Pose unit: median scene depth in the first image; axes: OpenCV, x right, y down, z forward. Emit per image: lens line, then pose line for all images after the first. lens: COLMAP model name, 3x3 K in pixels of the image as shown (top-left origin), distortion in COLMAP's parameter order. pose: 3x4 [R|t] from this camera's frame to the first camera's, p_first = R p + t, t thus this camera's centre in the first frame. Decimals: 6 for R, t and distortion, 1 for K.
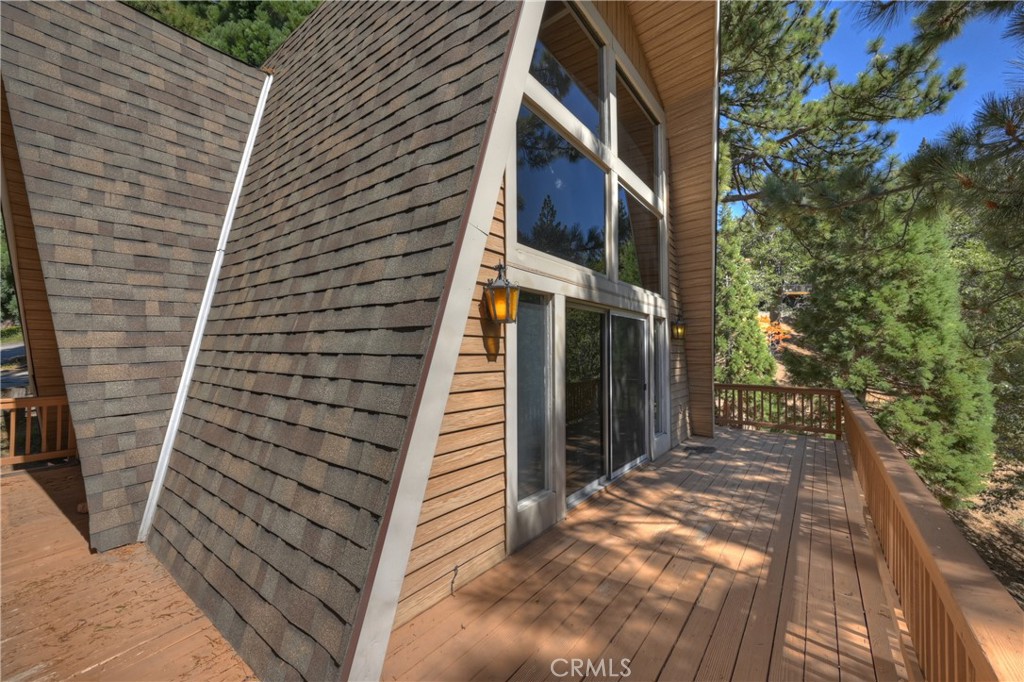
lens RADIAL K [[399.8, 0, 512.0], [0, 399.8, 341.0], [0, 0, 1]] dist [-0.008369, 0.000477]
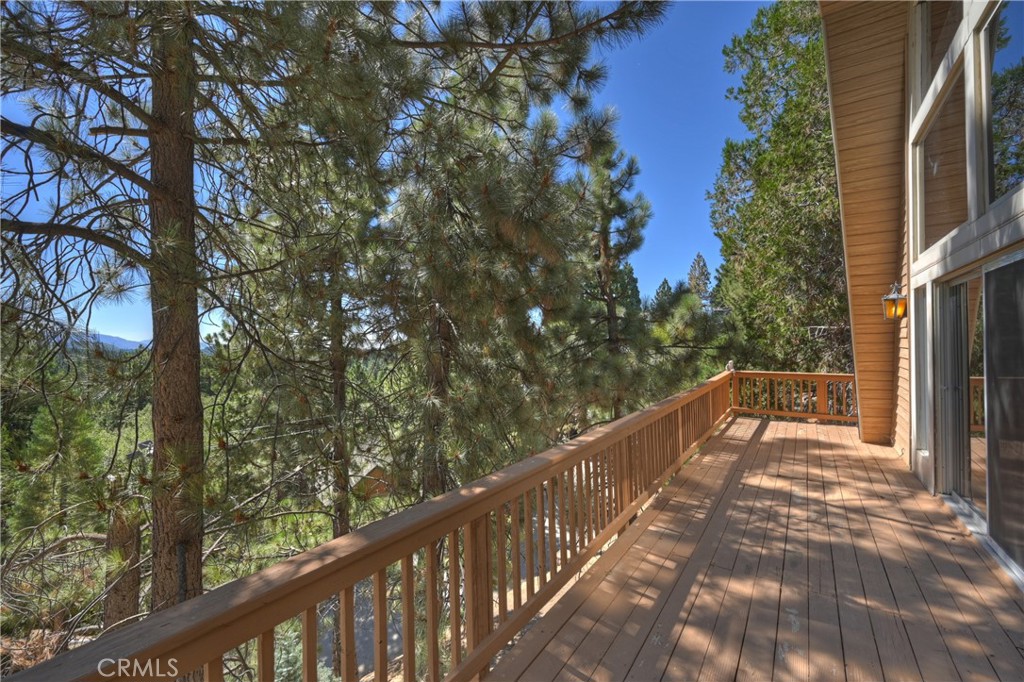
lens RADIAL K [[399.8, 0, 512.0], [0, 399.8, 341.0], [0, 0, 1]] dist [-0.008369, 0.000477]
pose [[-0.999666, 0.014565, -0.021371, 1.018924], [0.015078, 0.999597, -0.024033, 0.039599], [0.021012, -0.024348, -0.999483, 1.652243]]
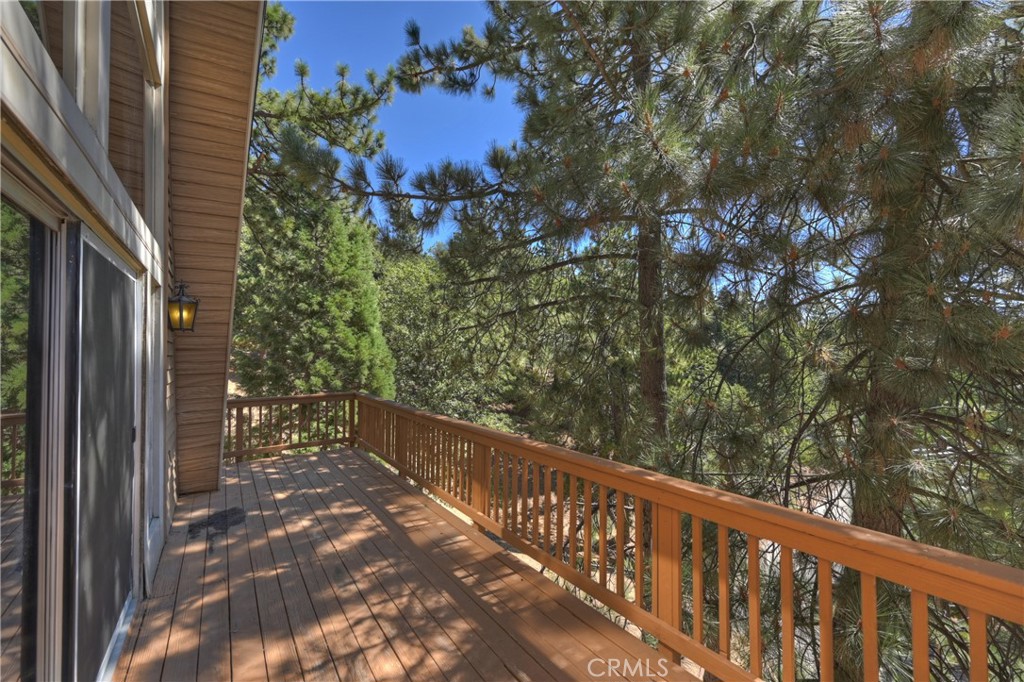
lens RADIAL K [[399.8, 0, 512.0], [0, 399.8, 341.0], [0, 0, 1]] dist [-0.008369, 0.000477]
pose [[0.278541, 0.020263, 0.960211, 0.041714], [-0.012282, 0.999771, -0.017535, 0.019436], [-0.960346, -0.006909, 0.278726, 0.603076]]
